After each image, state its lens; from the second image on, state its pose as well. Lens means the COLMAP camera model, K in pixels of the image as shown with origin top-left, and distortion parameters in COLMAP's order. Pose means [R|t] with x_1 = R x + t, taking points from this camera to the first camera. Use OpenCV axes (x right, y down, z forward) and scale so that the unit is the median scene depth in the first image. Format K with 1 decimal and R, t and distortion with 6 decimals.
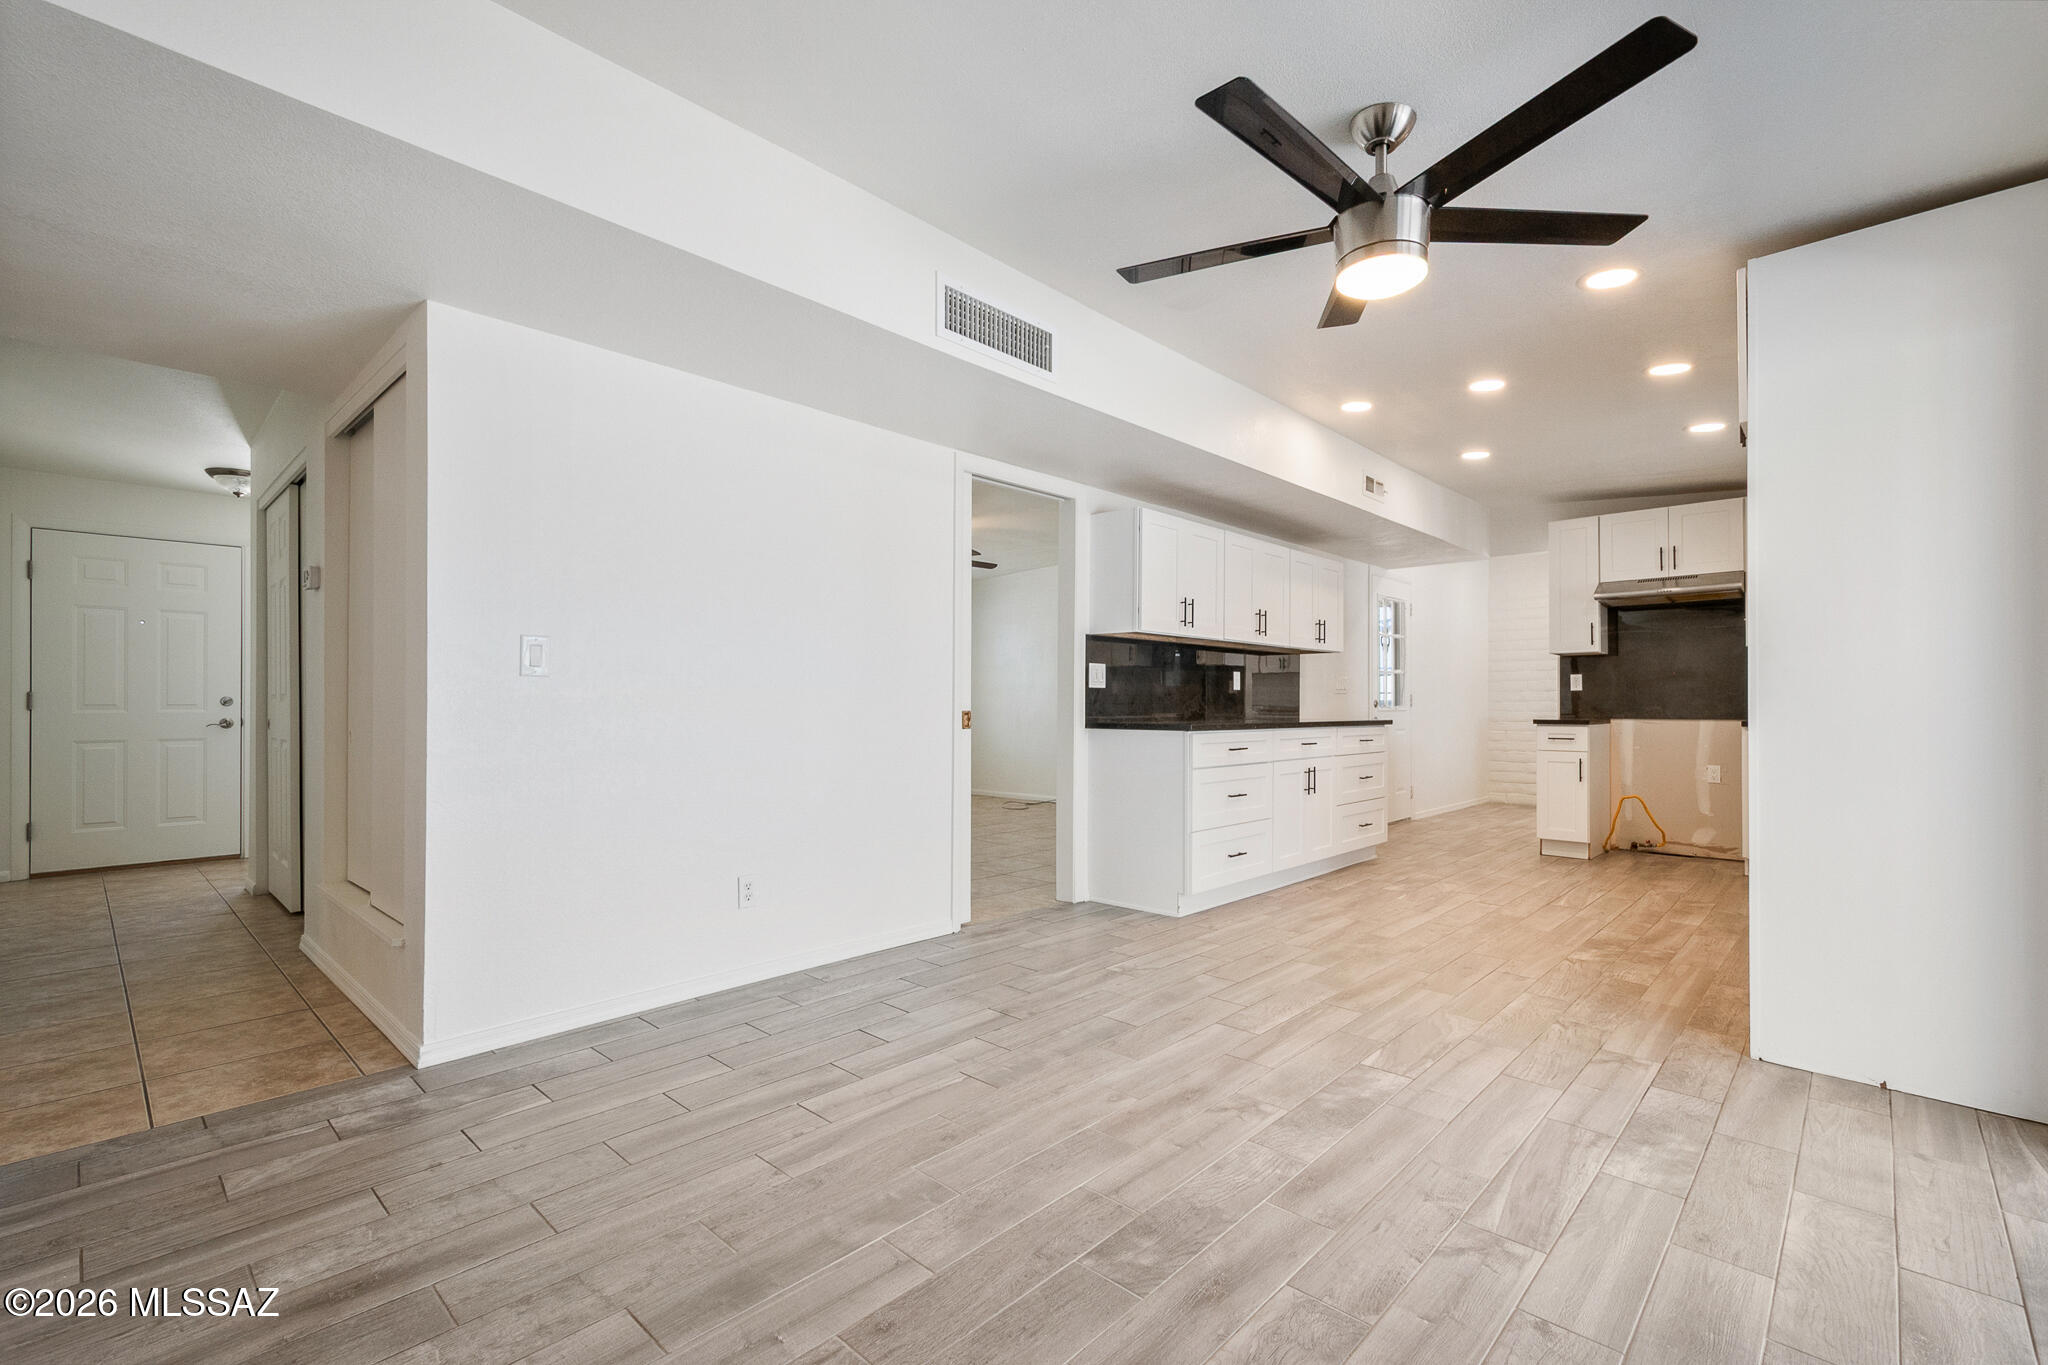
lens RADIAL K [[912.9, 0, 1046.9], [0, 912.9, 693.8], [0, 0, 1]] dist [-0.001658, -0.001101]
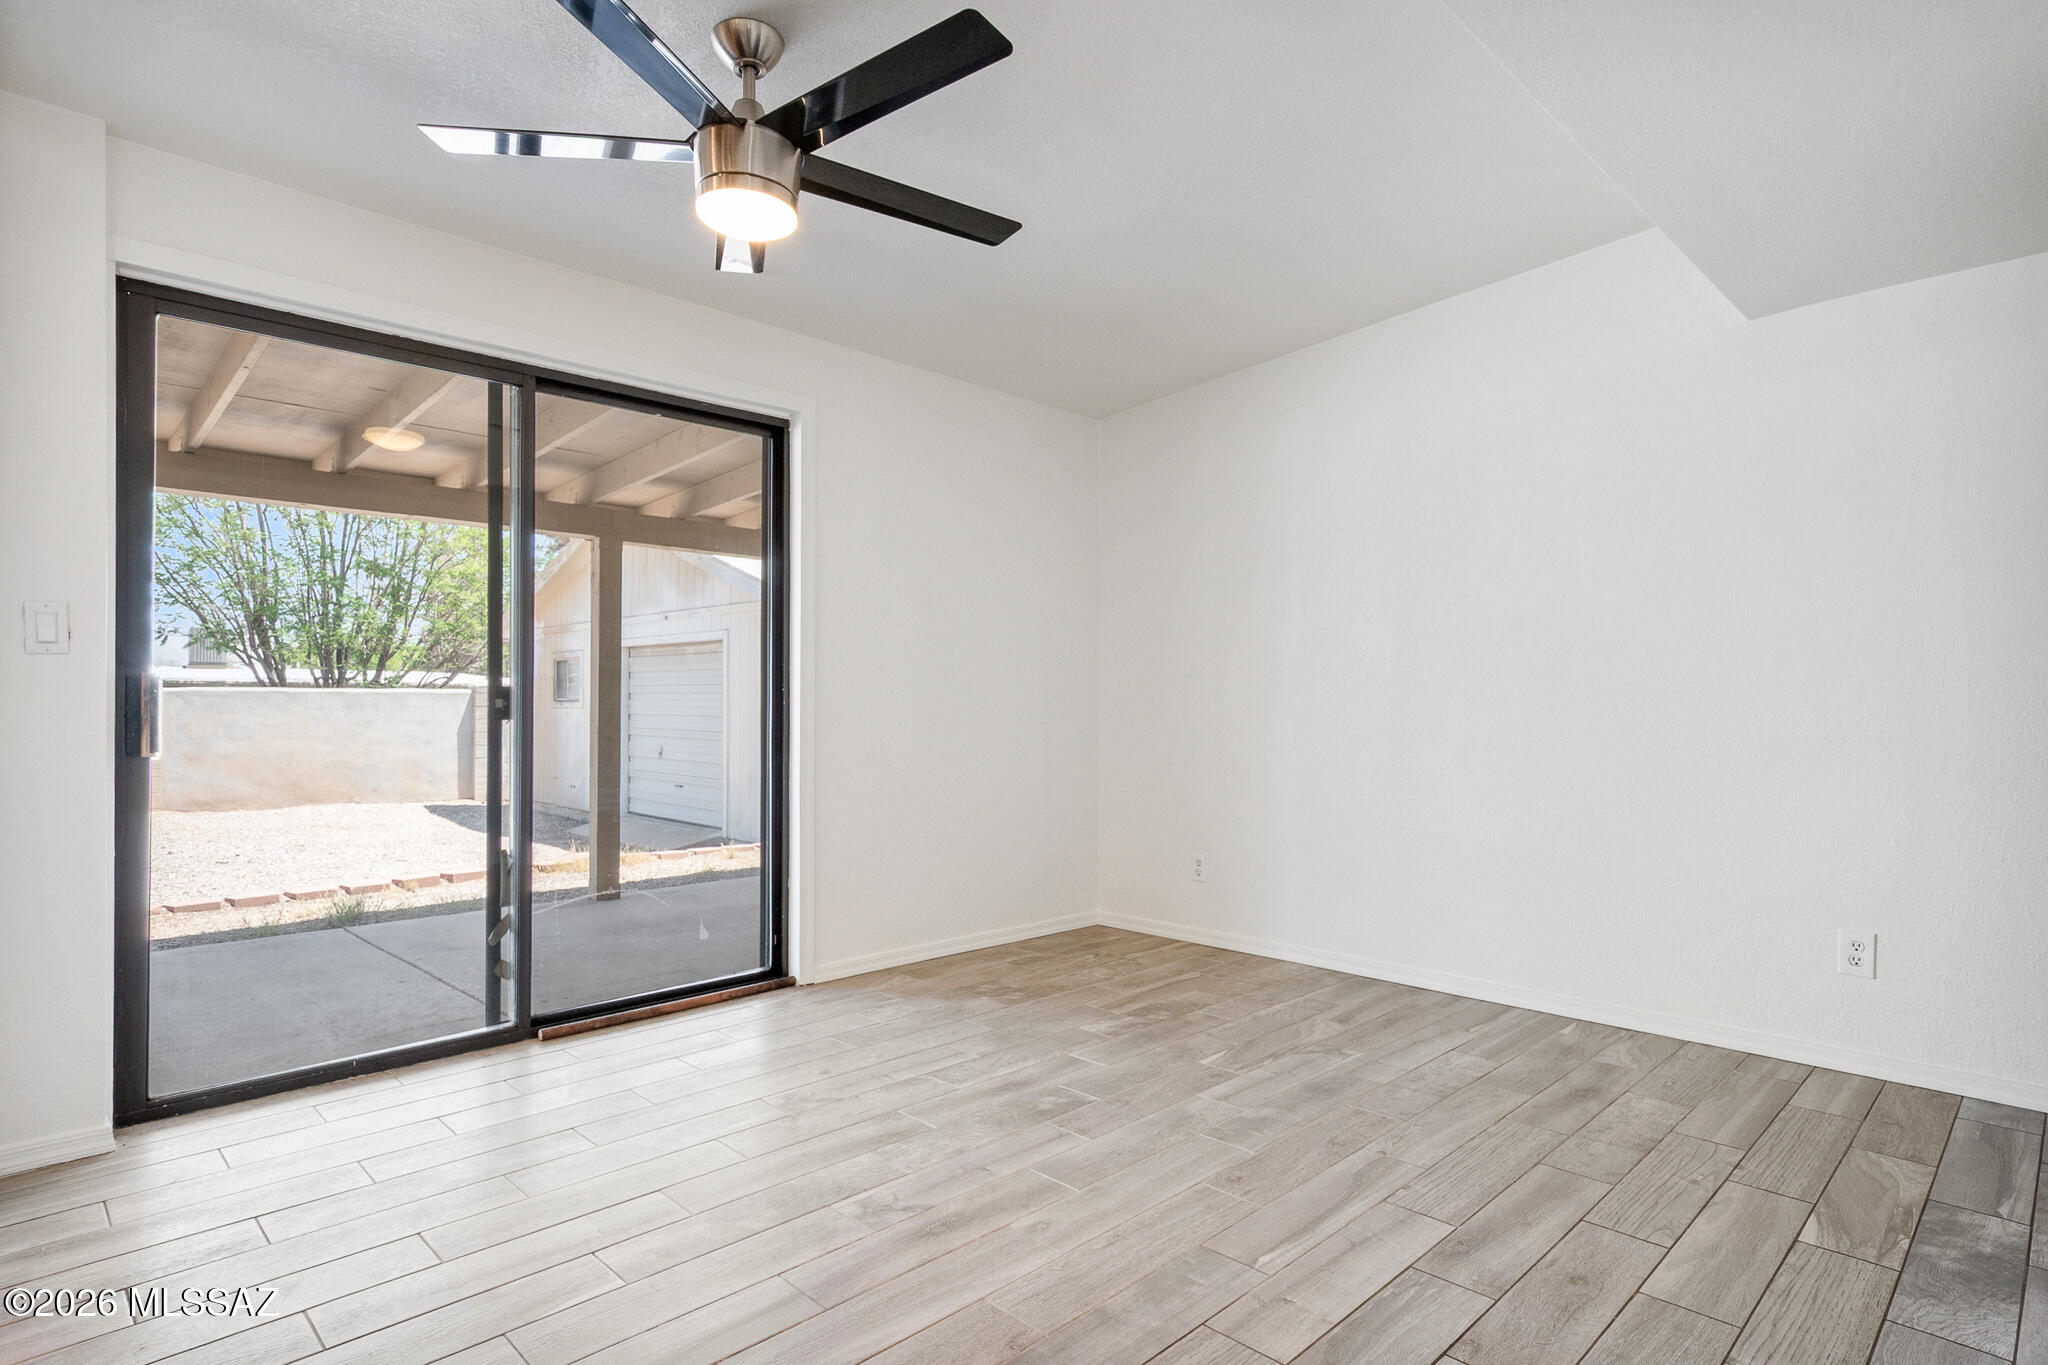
lens RADIAL K [[1031.0, 0, 1051.5], [0, 1031.0, 692.5], [0, 0, 1]] dist [-0.001216, -0.000516]
pose [[-0.999190, -0.001920, 0.040205, 0.029177], [-0.002975, 0.999653, -0.026191, 0.023184], [-0.040141, -0.026289, -0.998848, 1.713997]]
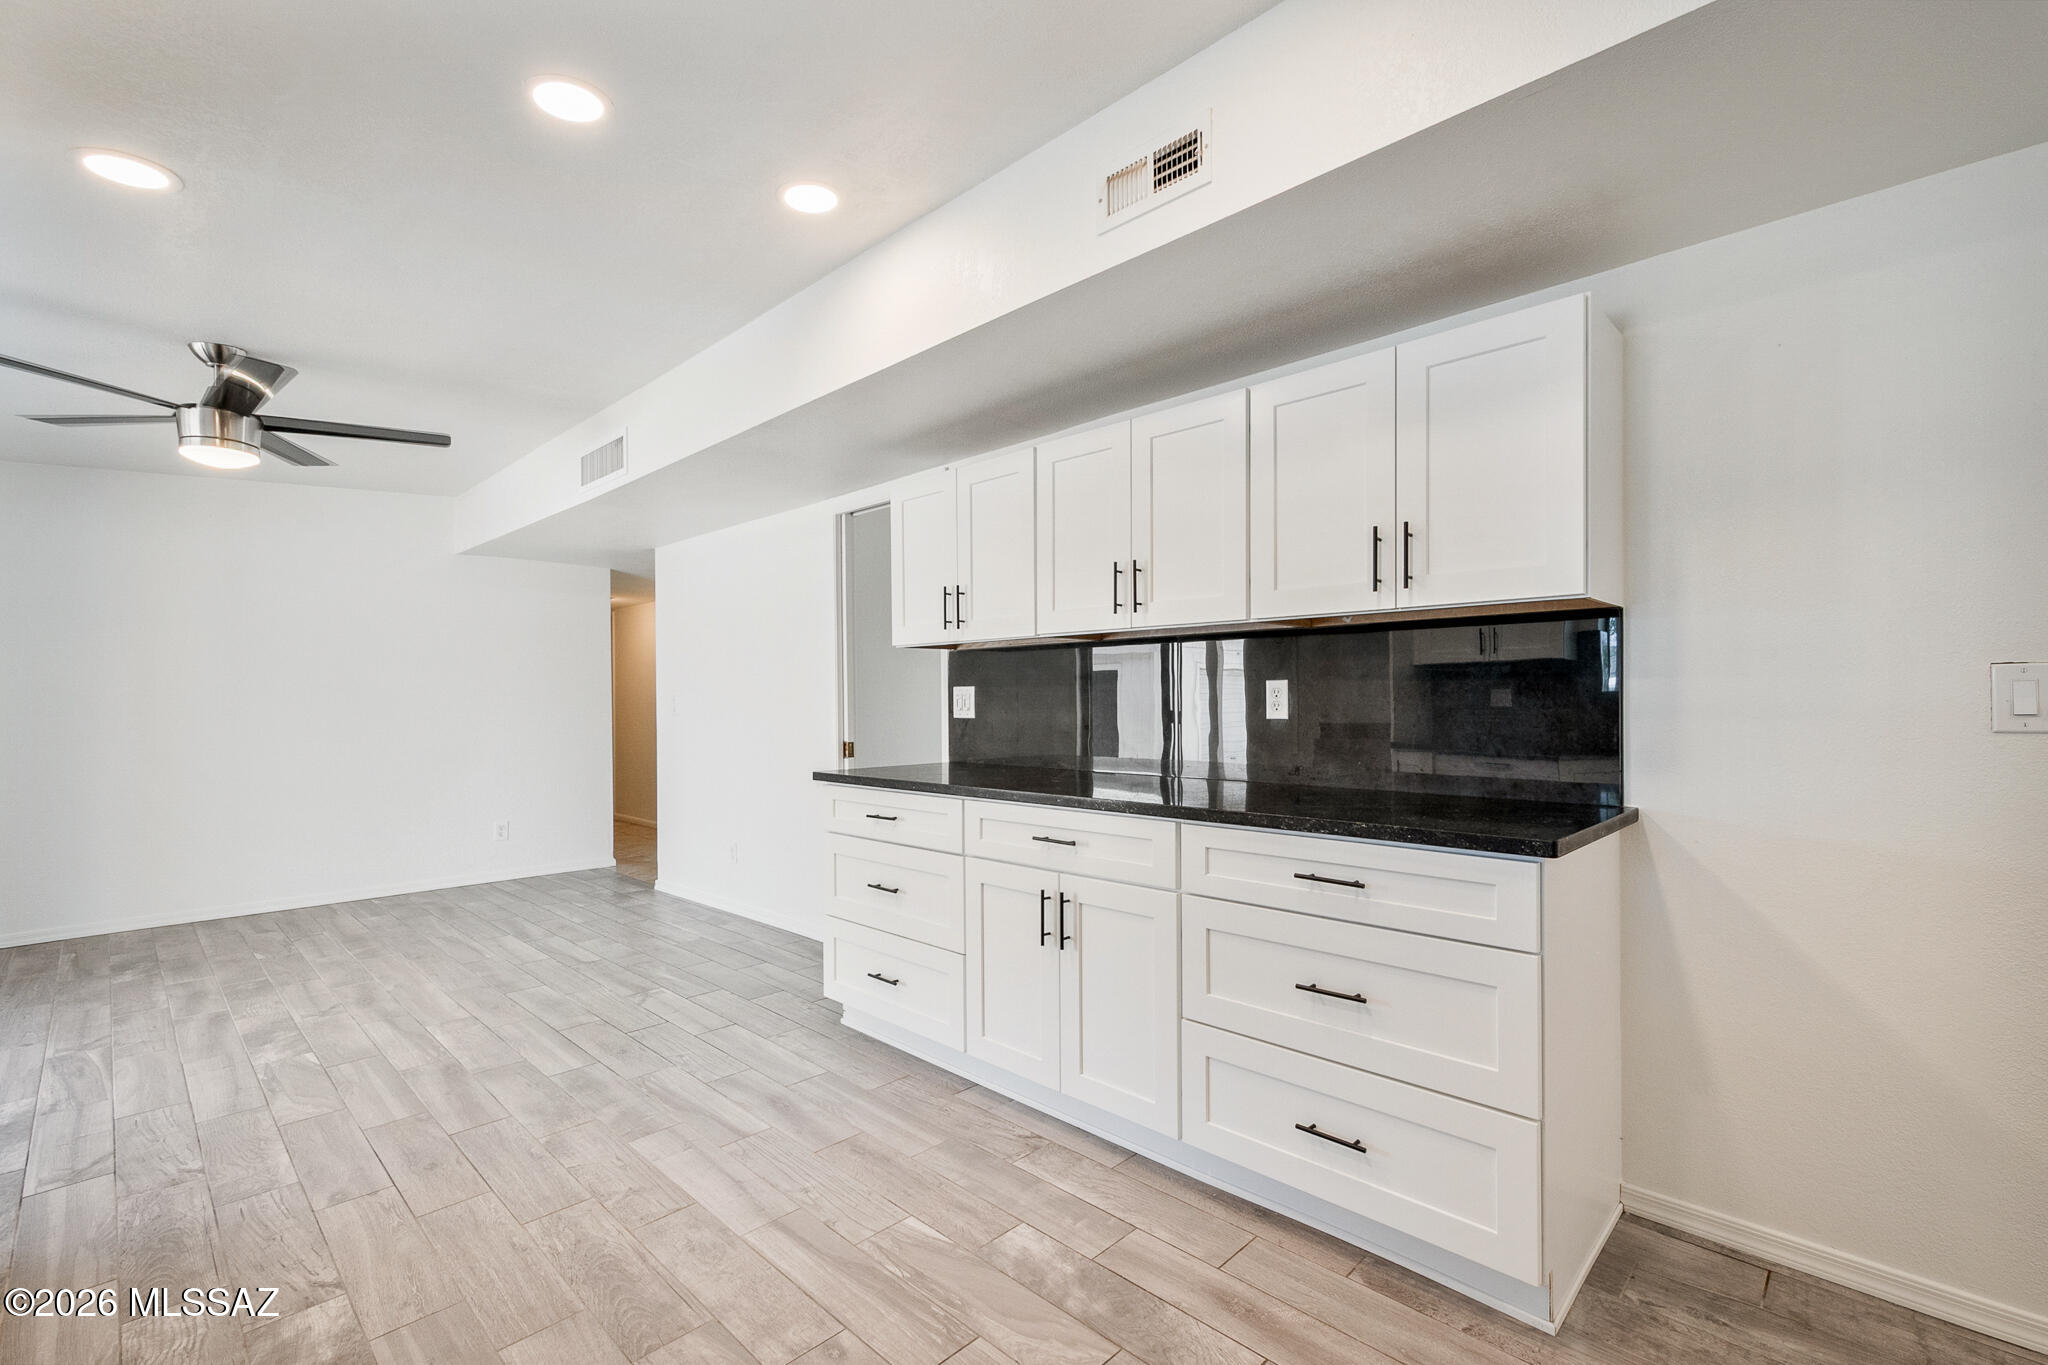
lens RADIAL K [[912.9, 0, 1046.9], [0, 912.9, 693.8], [0, 0, 1]] dist [-0.001658, -0.001101]
pose [[-0.028052, -0.007200, -0.999581, 1.525532], [0.017811, 0.999812, -0.007702, -0.036039], [0.999448, -0.018020, -0.027919, 2.023983]]
